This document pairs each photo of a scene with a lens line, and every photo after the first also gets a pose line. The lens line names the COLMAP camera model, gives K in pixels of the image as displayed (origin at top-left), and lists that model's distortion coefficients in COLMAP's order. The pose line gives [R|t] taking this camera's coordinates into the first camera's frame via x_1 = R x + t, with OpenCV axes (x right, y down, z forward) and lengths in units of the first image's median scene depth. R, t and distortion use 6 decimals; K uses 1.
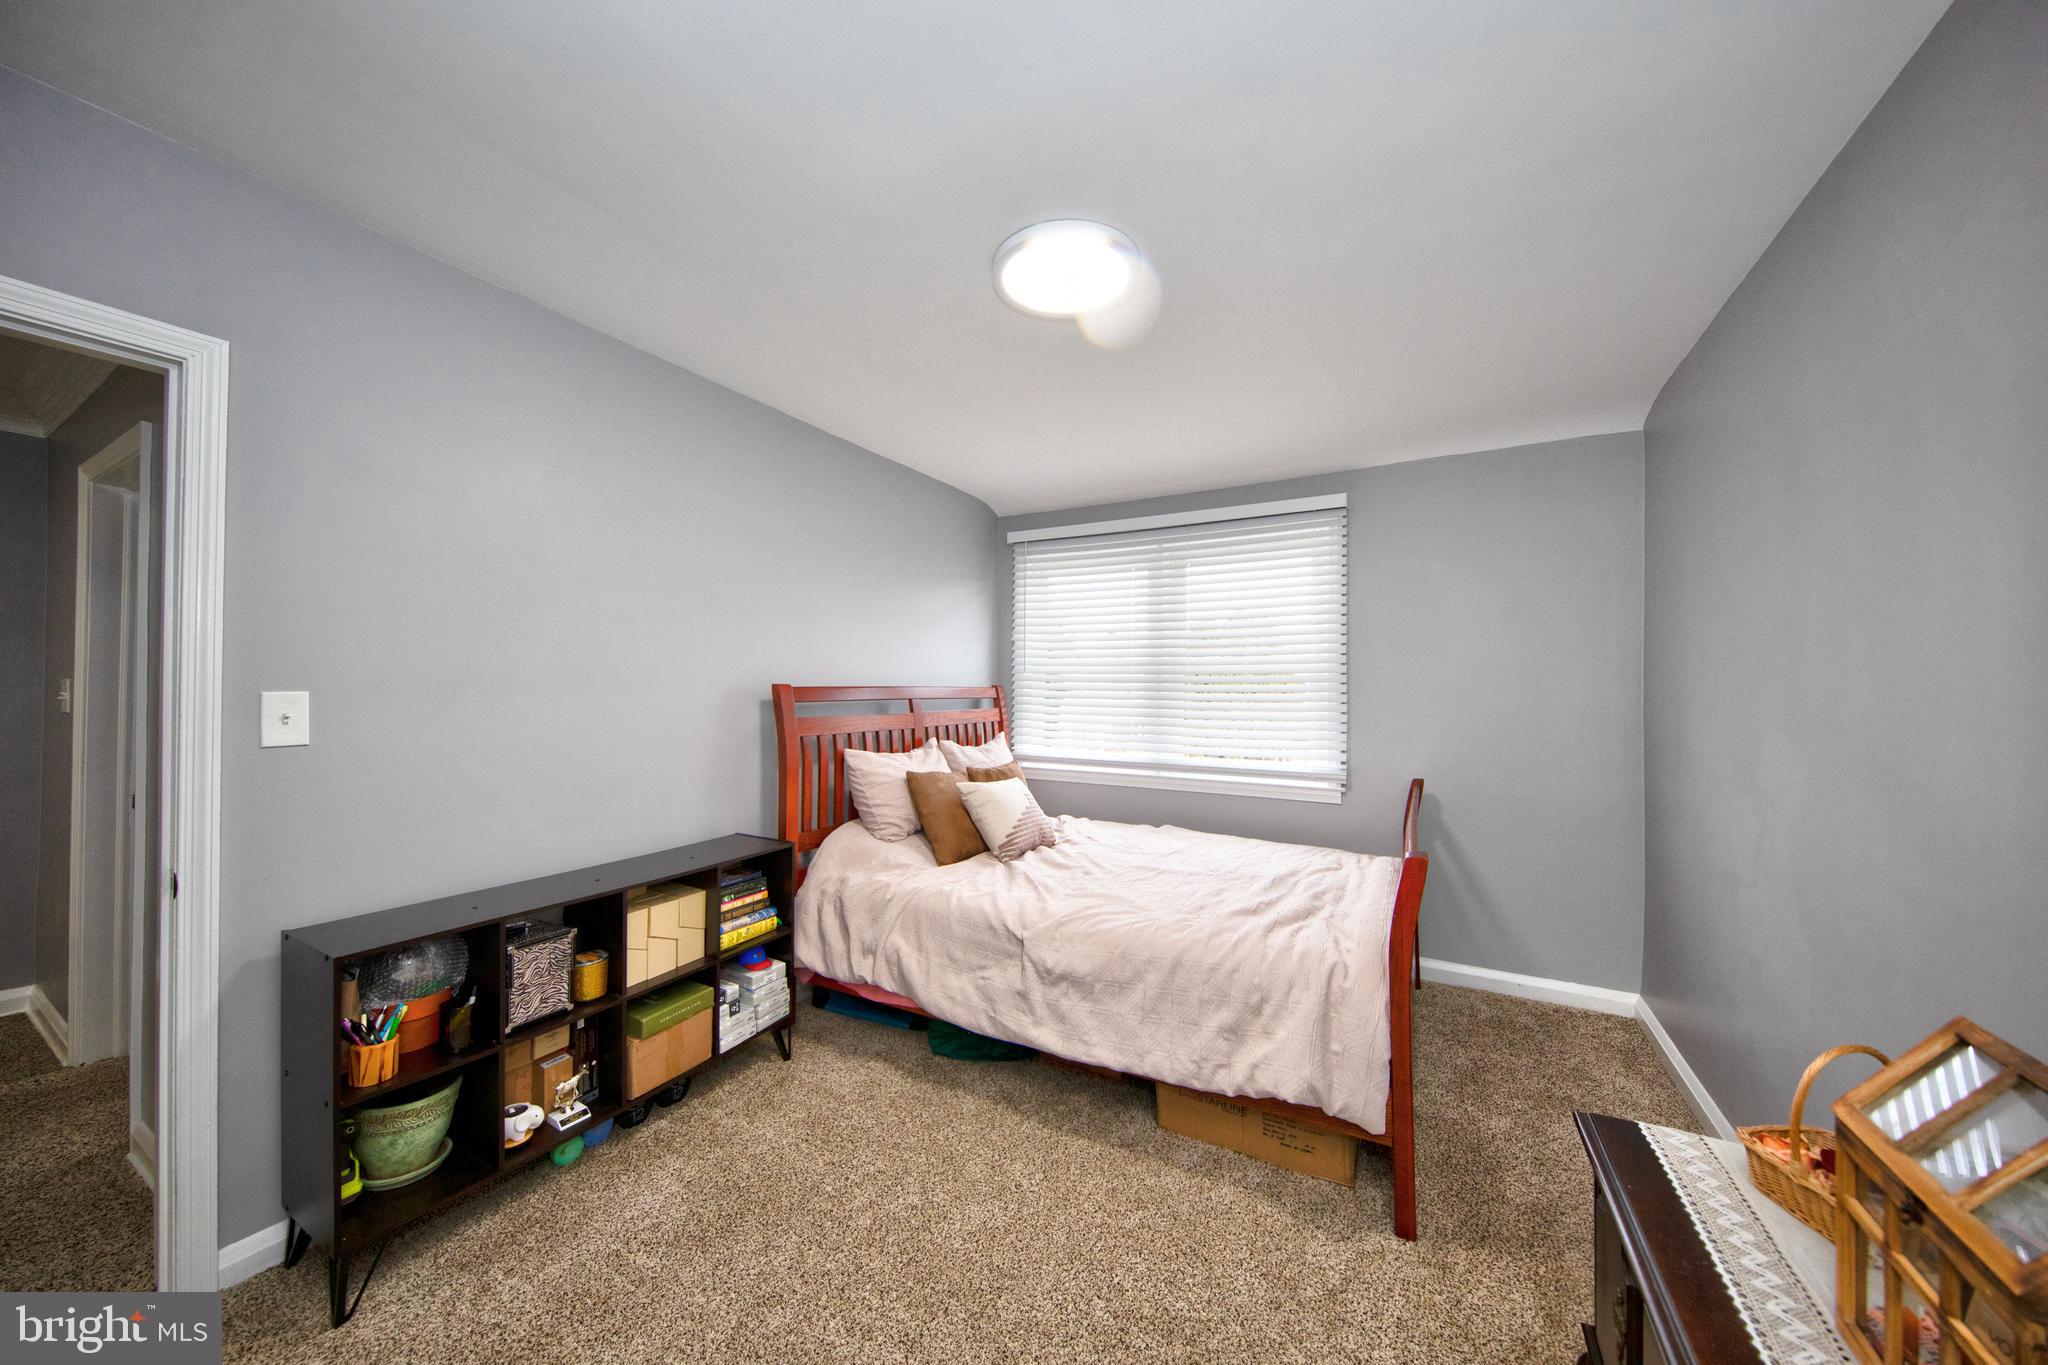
lens RADIAL K [[709.6, 0, 1024.0], [0, 709.6, 682.5], [0, 0, 1]] dist [0.018192, 0.000016]
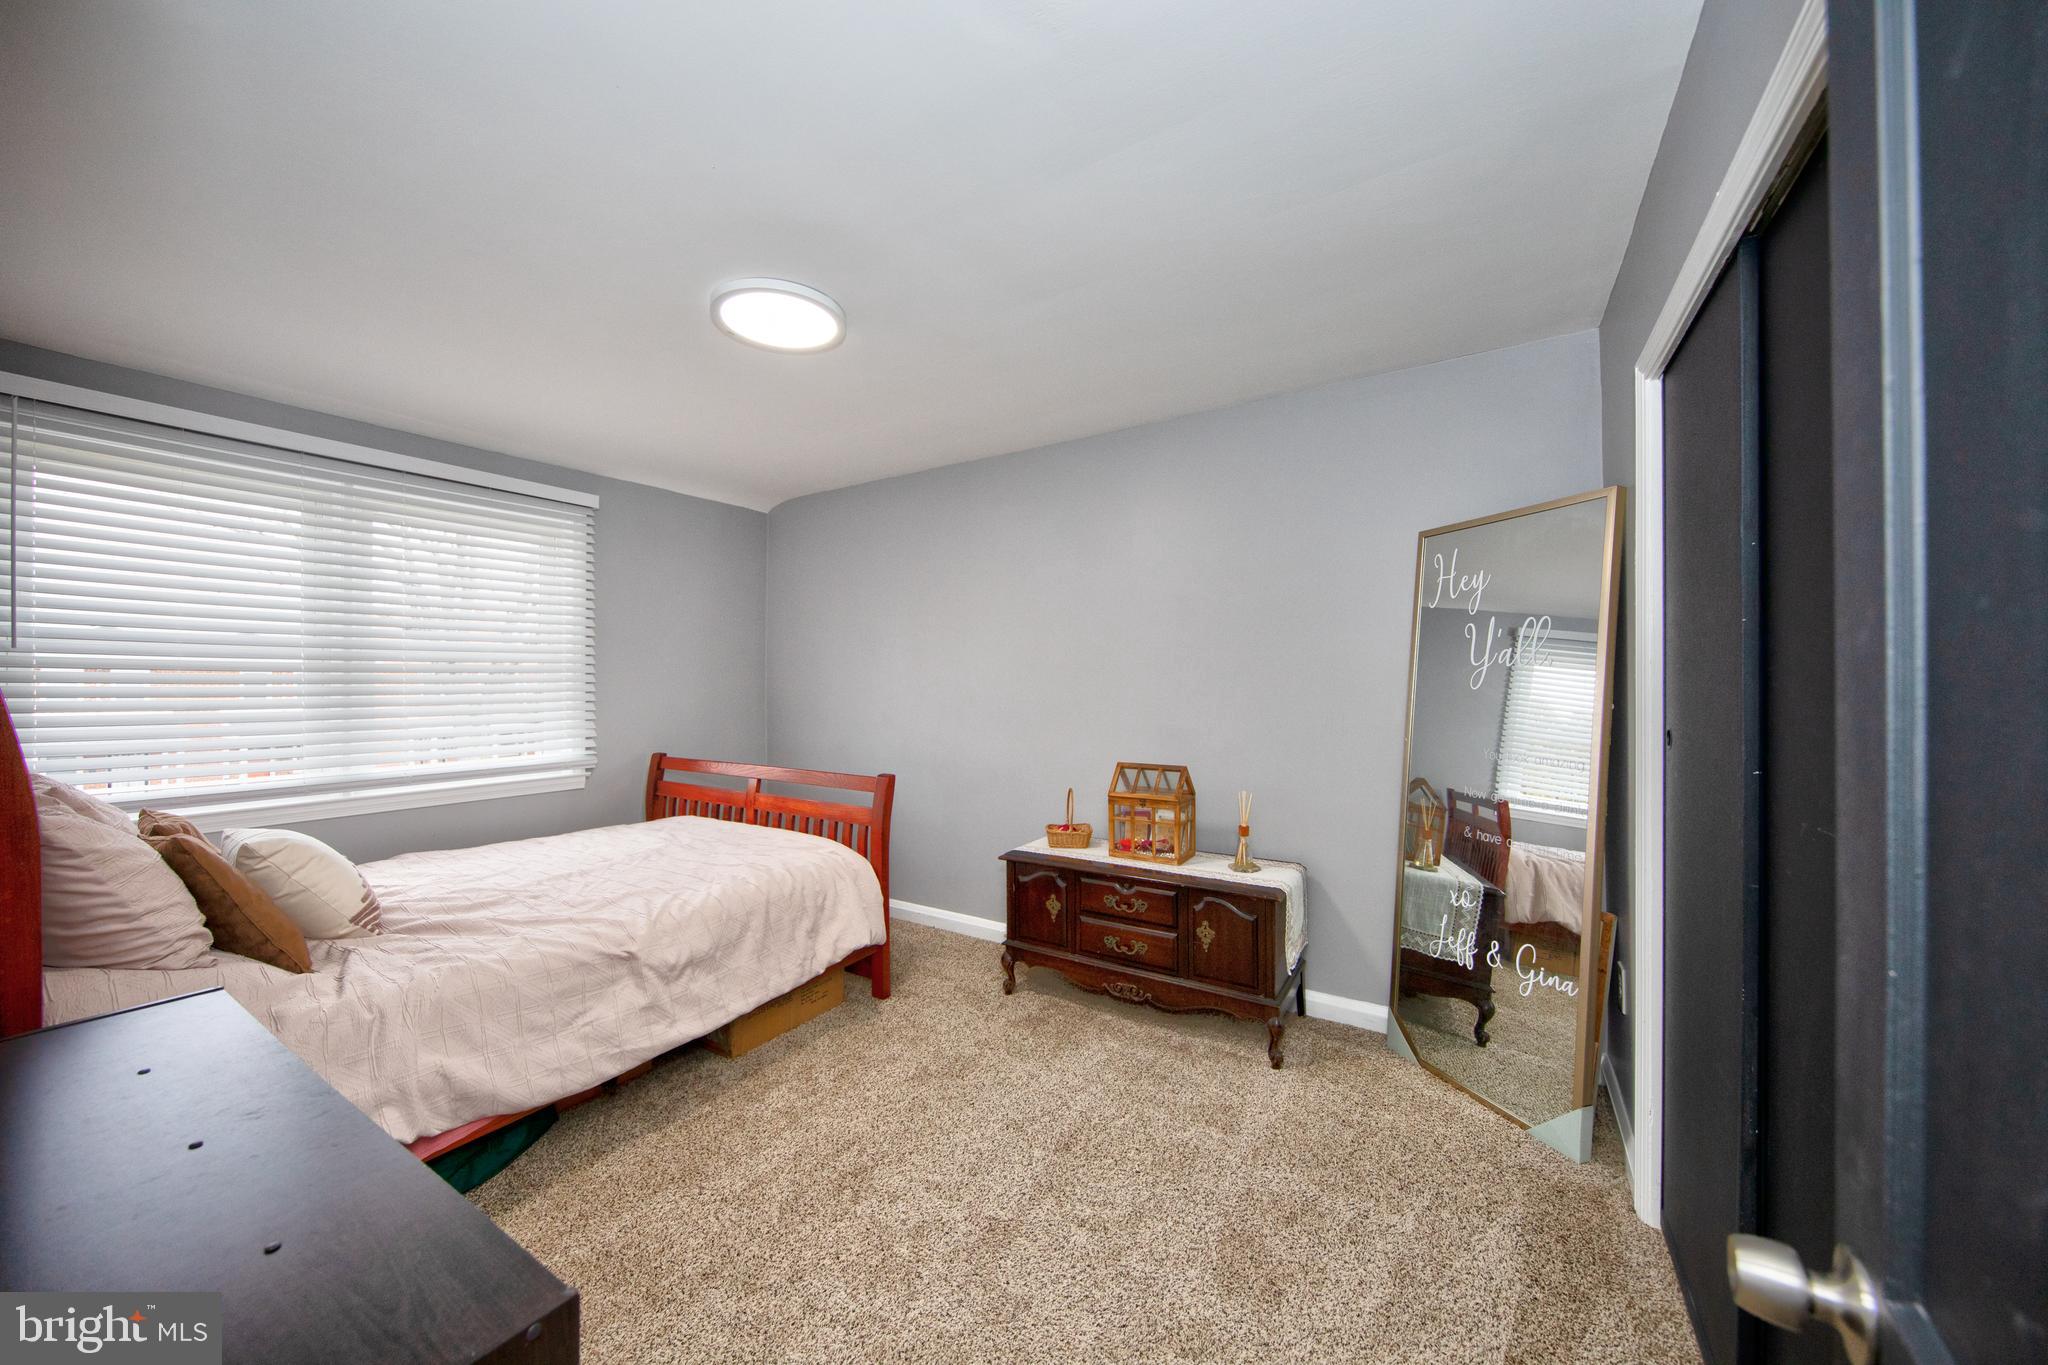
lens RADIAL K [[752.6, 0, 1016.8], [0, 752.6, 679.4], [0, 0, 1]] dist [0.011071, -0.005190]
pose [[0.039546, -0.005627, 0.999202, -0.952079], [-0.006024, 0.999965, 0.005869, -0.001039], [-0.999200, -0.006251, 0.039511, 0.469958]]
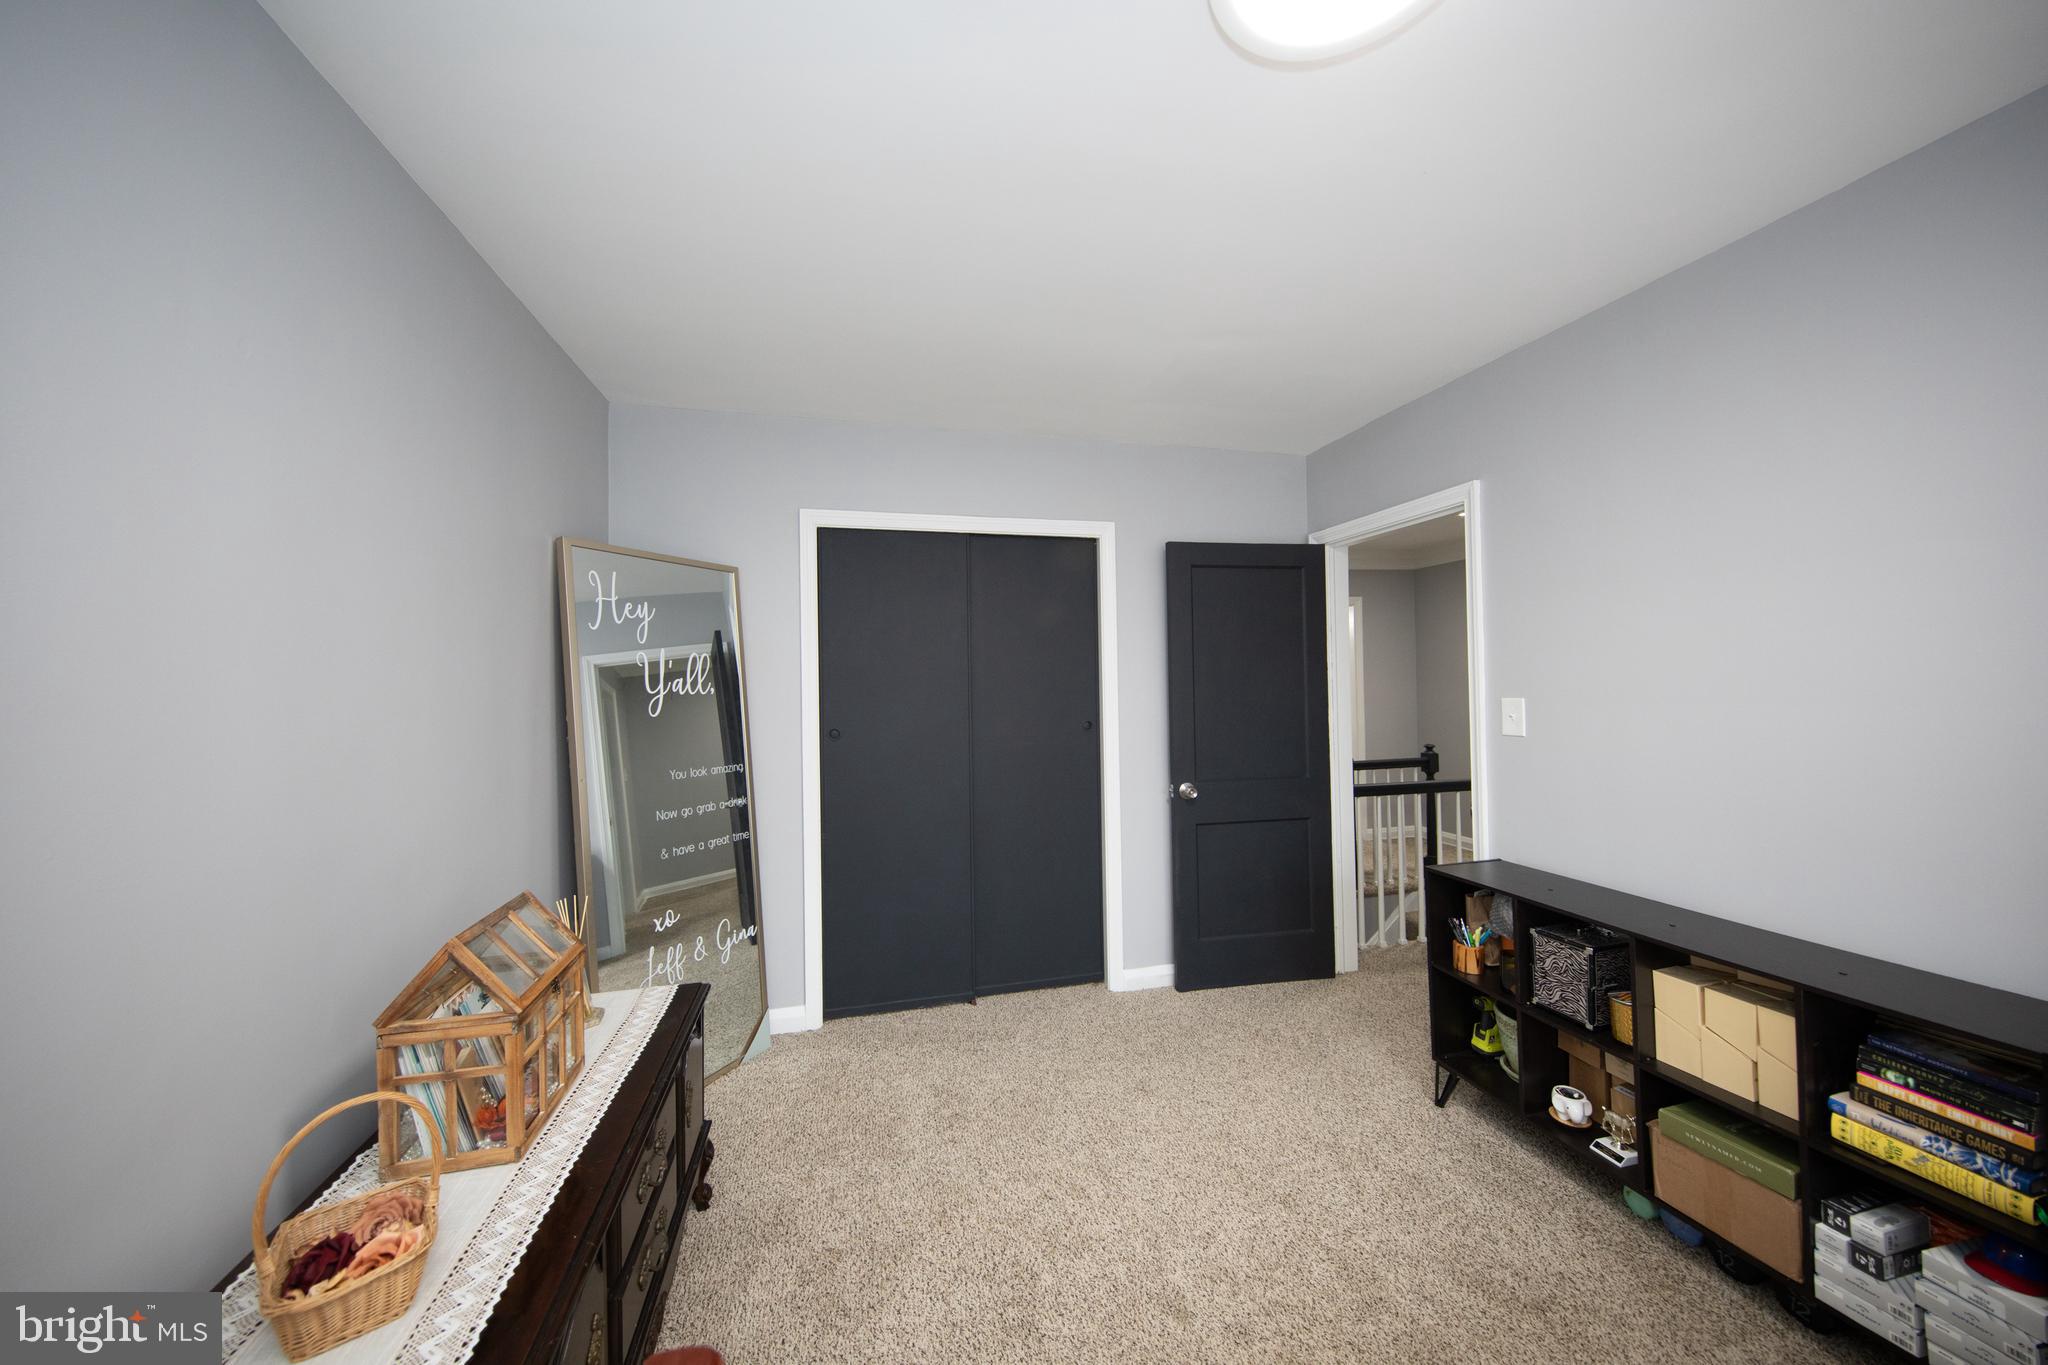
lens RADIAL K [[709.6, 0, 1024.0], [0, 709.6, 682.5], [0, 0, 1]] dist [0.018192, 0.000016]
pose [[-0.717625, 0.002321, -0.696426, 0.517818], [0.015553, 0.999798, -0.012694, -0.012827], [0.696256, -0.019941, -0.717516, 1.015487]]
